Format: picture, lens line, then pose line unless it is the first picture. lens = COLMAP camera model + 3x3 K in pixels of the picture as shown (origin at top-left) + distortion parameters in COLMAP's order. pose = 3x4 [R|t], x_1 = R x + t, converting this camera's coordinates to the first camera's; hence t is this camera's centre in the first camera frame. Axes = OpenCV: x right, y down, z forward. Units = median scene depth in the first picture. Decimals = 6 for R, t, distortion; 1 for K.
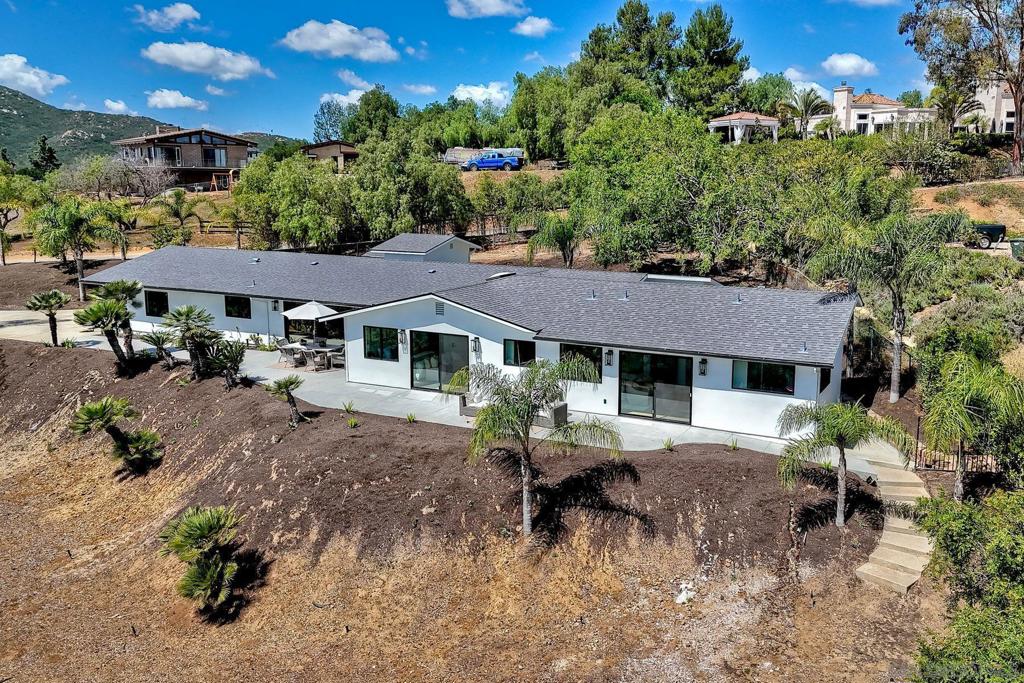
lens RADIAL K [[883.4, 0, 573.6], [0, 883.4, 341.0], [0, 0, 1]] dist [0.123303, -0.208342]
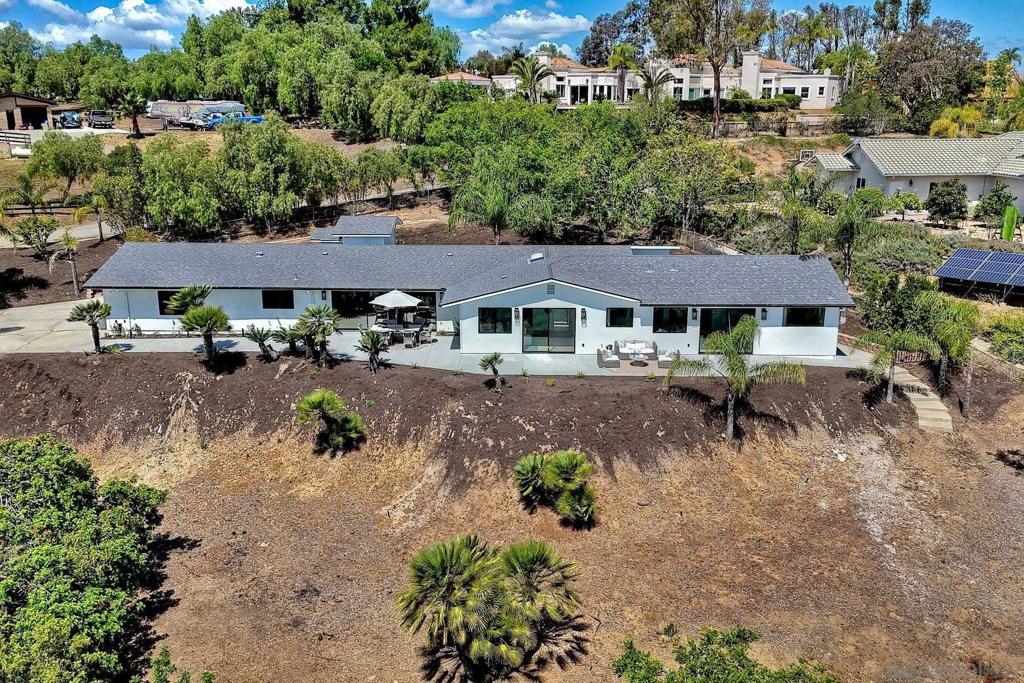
lens RADIAL K [[884.1, 0, 512.0], [0, 884.1, 341.5], [0, 0, 1]] dist [0.088886, -0.097017]
pose [[0.907971, -0.115426, 0.402822, -0.740618], [0.081741, 0.991634, 0.099899, -0.095542], [-0.410983, -0.057778, 0.909810, -0.160119]]
